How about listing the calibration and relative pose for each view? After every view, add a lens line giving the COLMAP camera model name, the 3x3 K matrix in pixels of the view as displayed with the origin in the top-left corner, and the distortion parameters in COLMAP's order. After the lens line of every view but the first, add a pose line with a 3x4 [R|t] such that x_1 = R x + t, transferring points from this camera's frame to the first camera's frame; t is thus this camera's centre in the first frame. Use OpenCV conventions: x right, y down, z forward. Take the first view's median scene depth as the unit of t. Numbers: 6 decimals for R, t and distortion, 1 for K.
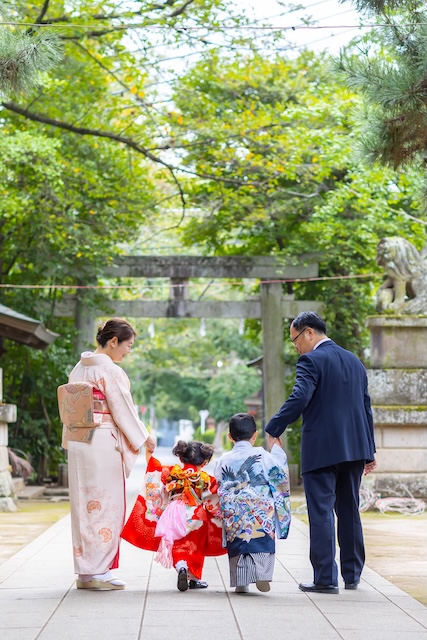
lens RADIAL K [[3113.1, 0, 213.7], [0, 3113.1, 320.4], [0, 0, 1]] dist [-0.329172, 0.000000]
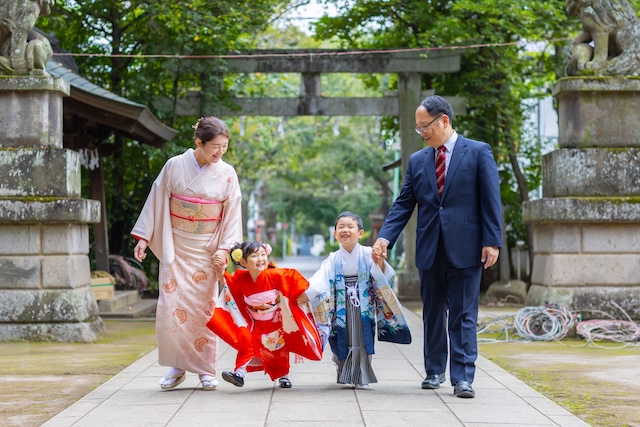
lens RADIAL K [[1552.4, 0, 319.6], [0, 1552.4, 212.2], [0, 0, 1]] dist [0.247557, 0.000000]
pose [[0.999938, -0.007582, -0.008127, -0.005041], [0.007680, 0.999897, 0.012087, 0.022965], [0.008034, -0.012149, 0.999894, 0.545730]]
